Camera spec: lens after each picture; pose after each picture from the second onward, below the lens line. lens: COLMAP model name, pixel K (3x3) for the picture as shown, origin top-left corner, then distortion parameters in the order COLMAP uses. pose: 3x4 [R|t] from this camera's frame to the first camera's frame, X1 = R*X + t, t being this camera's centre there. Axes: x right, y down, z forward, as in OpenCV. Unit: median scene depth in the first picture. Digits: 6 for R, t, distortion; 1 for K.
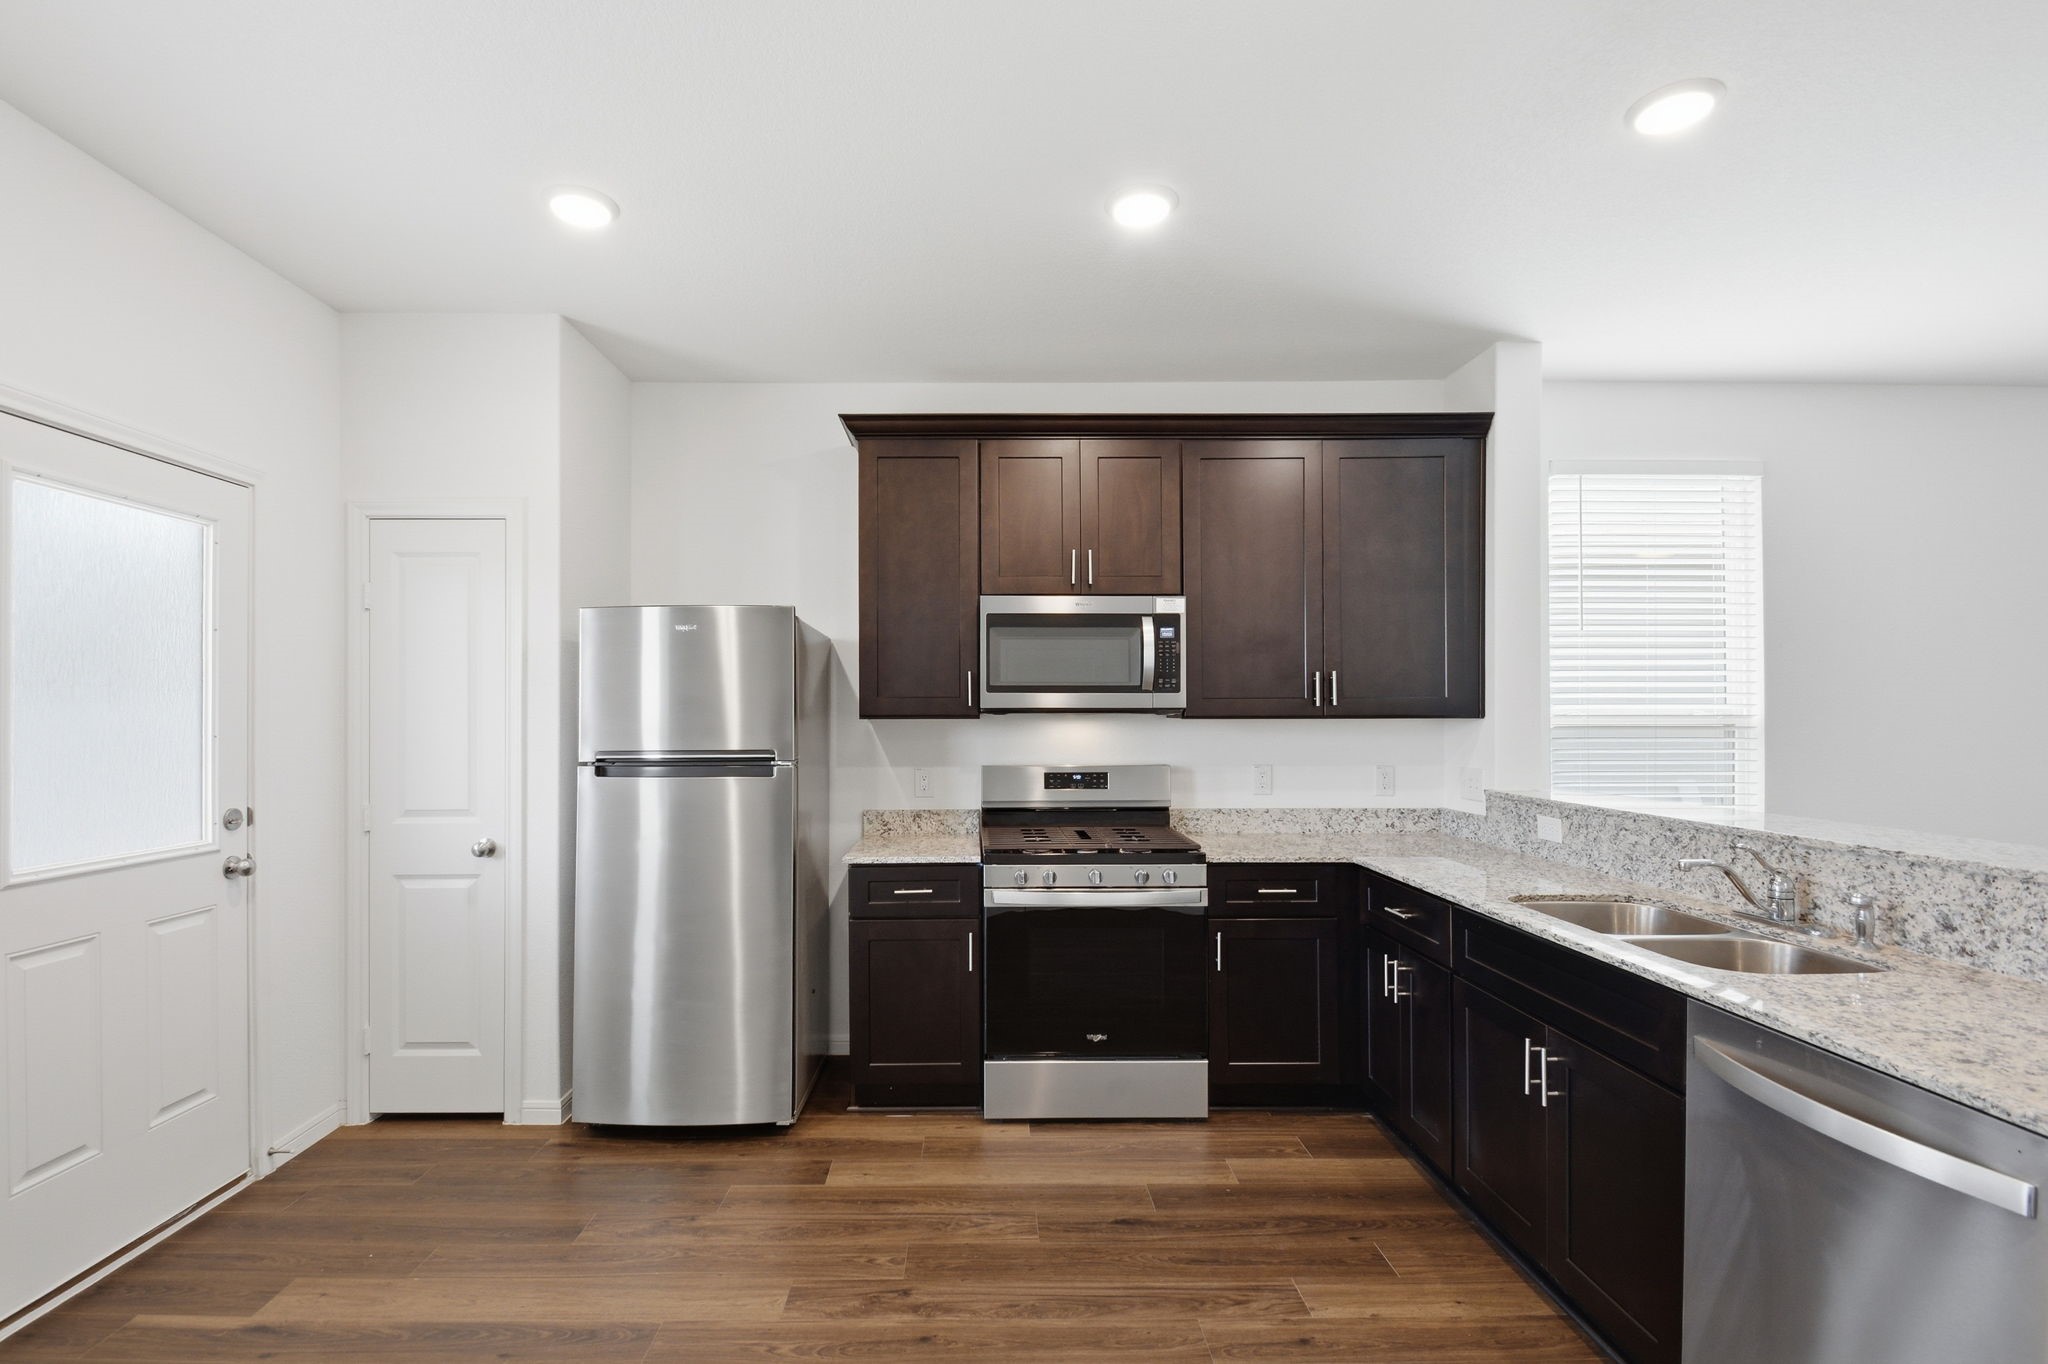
lens RADIAL K [[907.3, 0, 1022.9], [0, 907.3, 708.6], [0, 0, 1]] dist [0.012092, -0.018827]
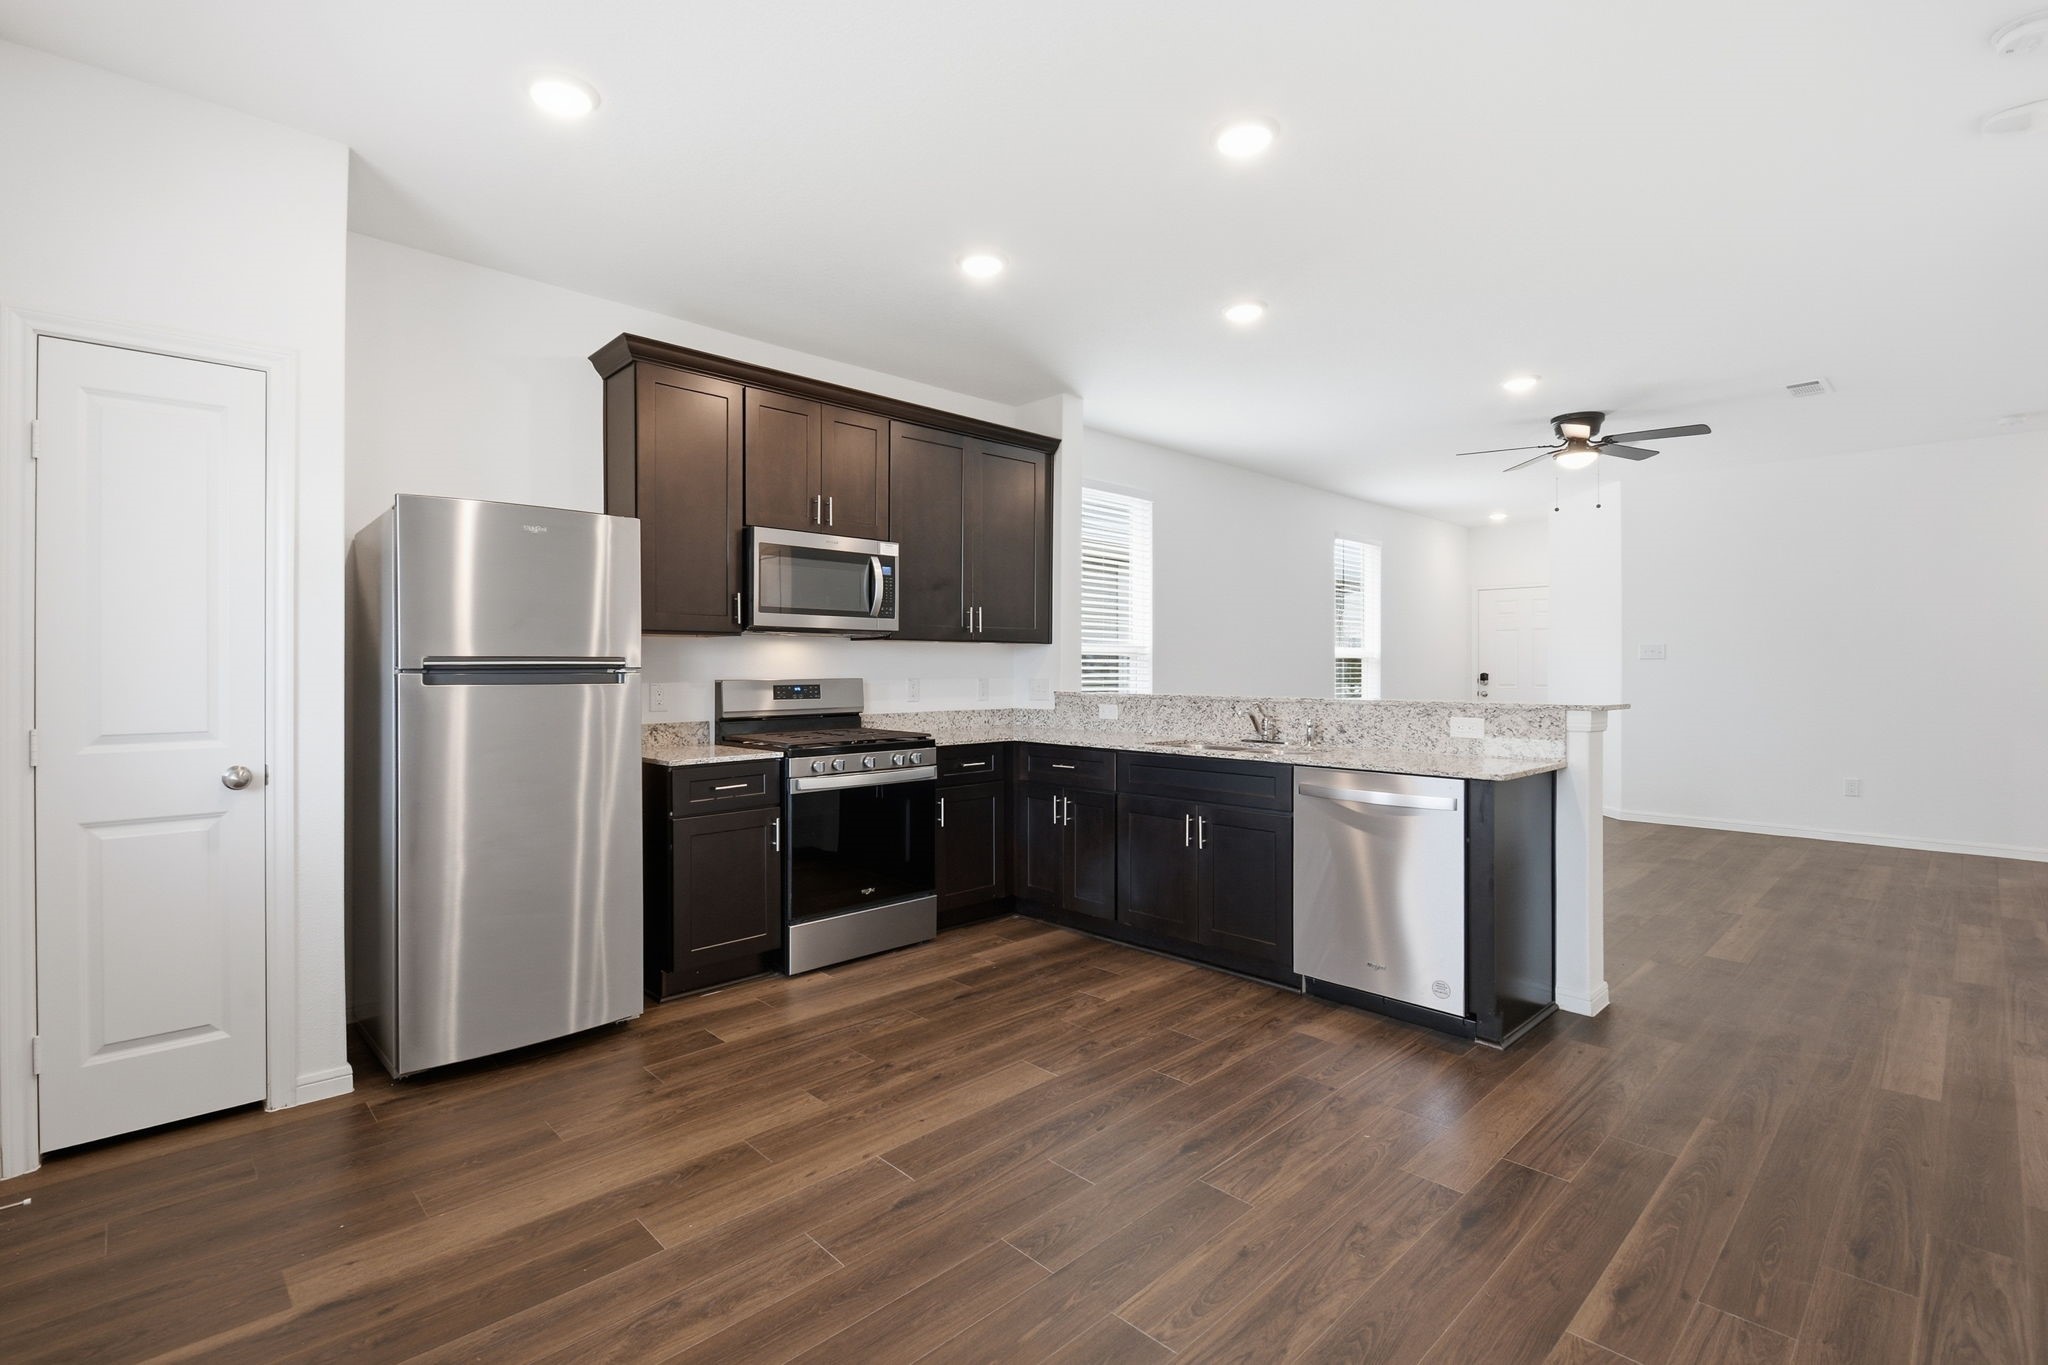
lens RADIAL K [[917.5, 0, 978.3], [0, 917.5, 671.9], [0, 0, 1]] dist [0.015686, -0.019086]
pose [[0.744394, -0.001255, 0.667740, -0.646333], [-0.005143, 0.999958, 0.007612, 0.050279], [-0.667721, -0.009100, 0.744356, -0.040065]]
